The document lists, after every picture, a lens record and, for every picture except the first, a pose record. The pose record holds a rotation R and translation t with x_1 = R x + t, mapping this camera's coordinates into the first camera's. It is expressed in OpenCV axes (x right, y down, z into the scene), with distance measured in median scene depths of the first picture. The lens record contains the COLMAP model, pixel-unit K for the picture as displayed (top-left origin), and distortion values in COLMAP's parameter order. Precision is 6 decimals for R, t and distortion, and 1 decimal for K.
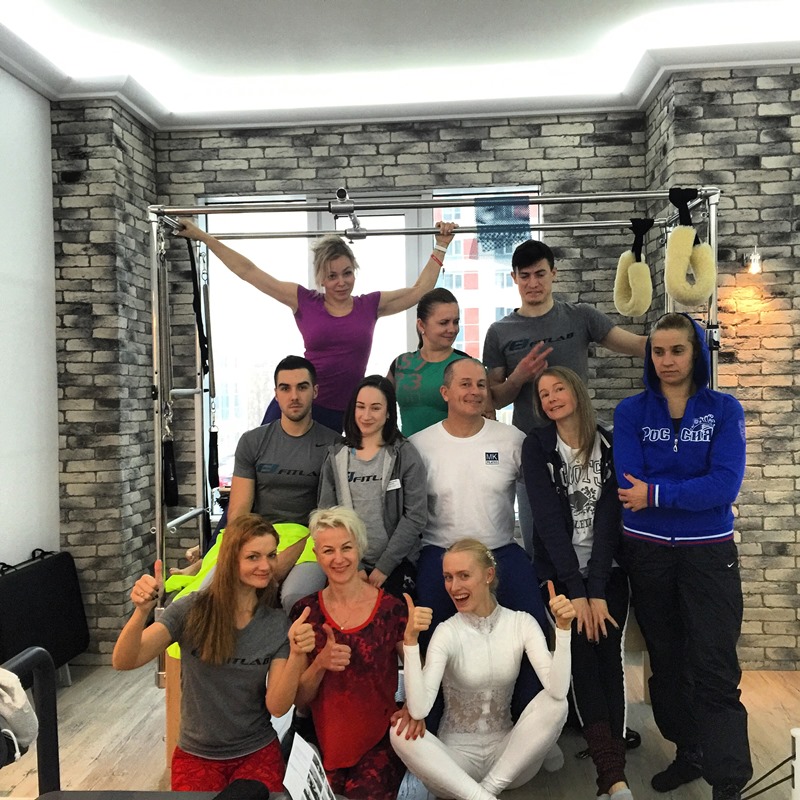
lens RADIAL K [[894.4, 0, 400.0], [0, 894.4, 400.0], [0, 0, 1]] dist [0.080280, -0.115513]
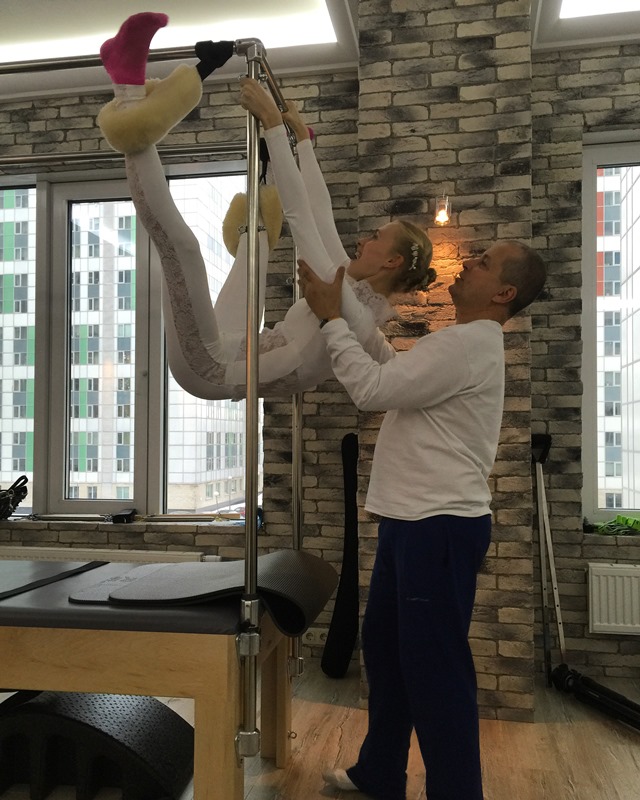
lens RADIAL K [[725.0, 0, 322.4], [0, 725.0, 416.8], [0, 0, 1]] dist [0.100053, -0.129518]
pose [[0.995398, 0.014936, -0.094655, 0.341495], [-0.018719, 0.999056, -0.039208, 0.060668], [0.093980, 0.040800, 0.994738, 0.331306]]
